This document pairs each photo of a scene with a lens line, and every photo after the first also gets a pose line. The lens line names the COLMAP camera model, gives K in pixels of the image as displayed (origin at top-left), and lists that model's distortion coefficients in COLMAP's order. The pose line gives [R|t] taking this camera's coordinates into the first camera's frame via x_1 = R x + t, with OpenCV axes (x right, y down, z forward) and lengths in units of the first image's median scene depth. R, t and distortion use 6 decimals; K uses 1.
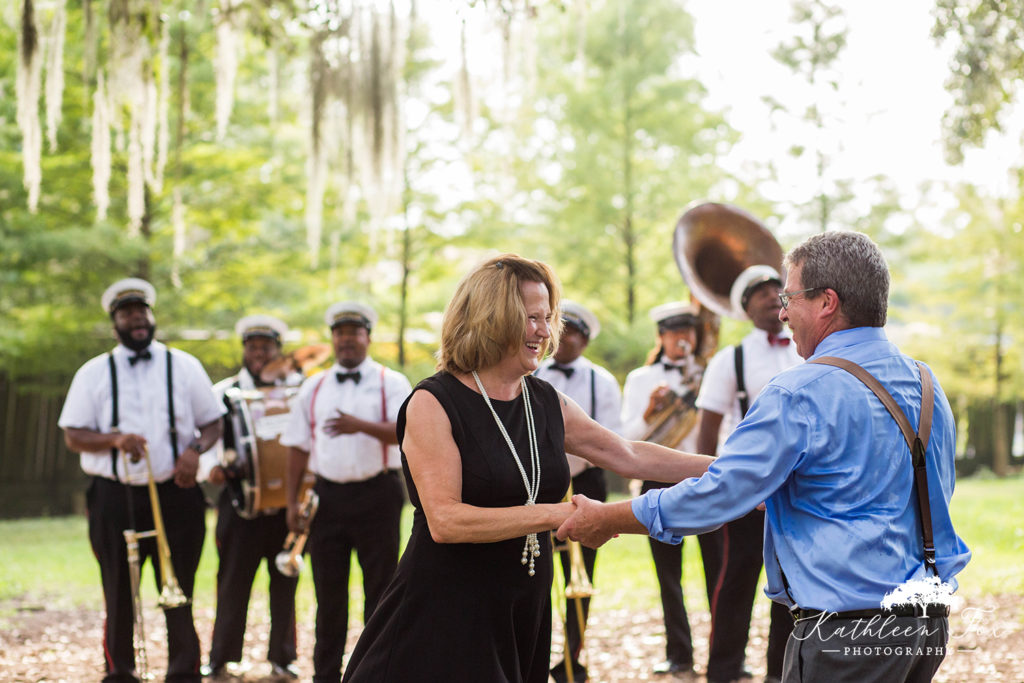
lens RADIAL K [[2689.2, 0, 512.0], [0, 2689.2, 341.5], [0, 0, 1]] dist [-0.073667, -0.471588]
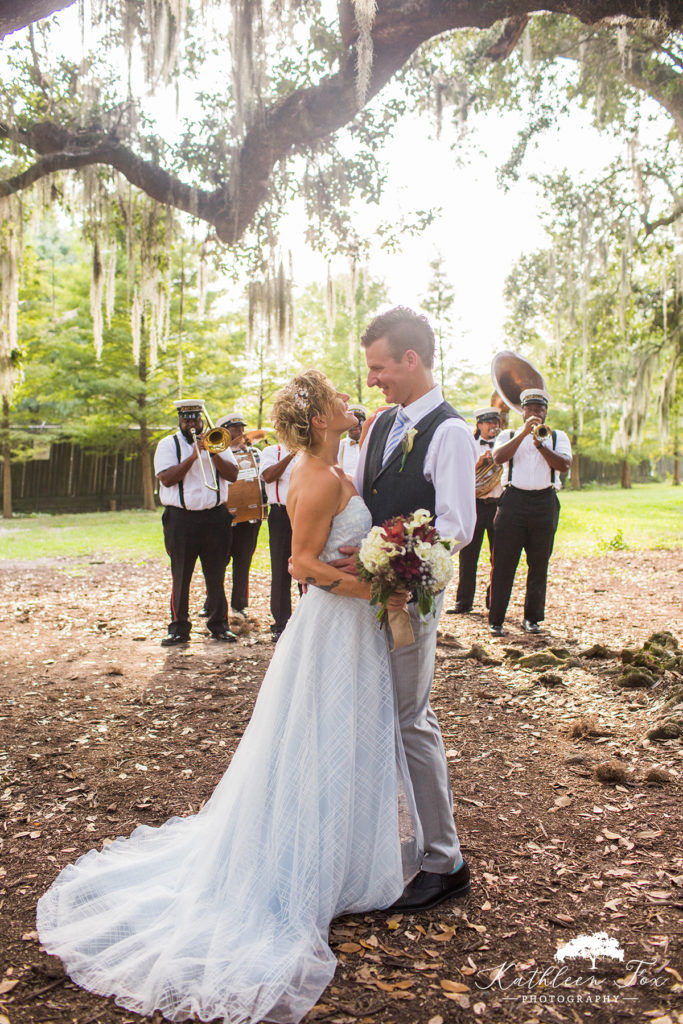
lens RADIAL K [[991.5, 0, 341.5], [0, 991.5, 512.0], [0, 0, 1]] dist [-0.101929, 0.138710]
pose [[0.996407, -0.003269, 0.084631, -0.044208], [-0.003332, 0.996969, 0.077730, 0.002401], [-0.084628, -0.077733, 0.993376, 0.185355]]
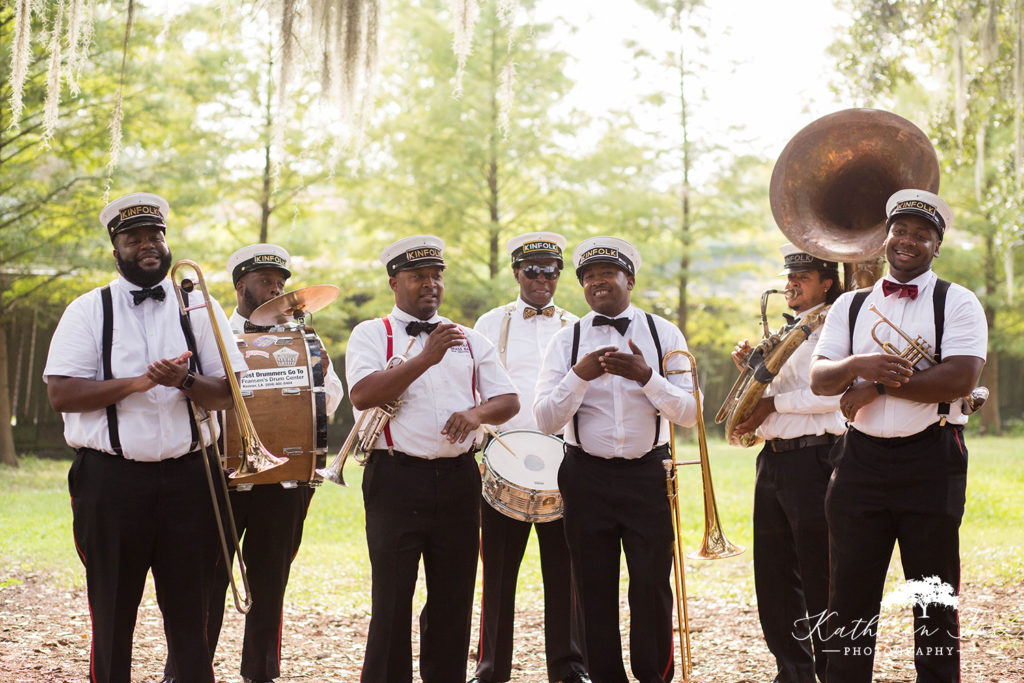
lens RADIAL K [[2419.6, 0, 512.0], [0, 2419.6, 341.5], [0, 0, 1]] dist [-0.062701, 0.210445]
pose [[0.991782, 0.020831, 0.126233, -0.061683], [-0.023420, 0.999544, 0.019055, 0.001998], [-0.125779, -0.021855, 0.991818, 0.149648]]
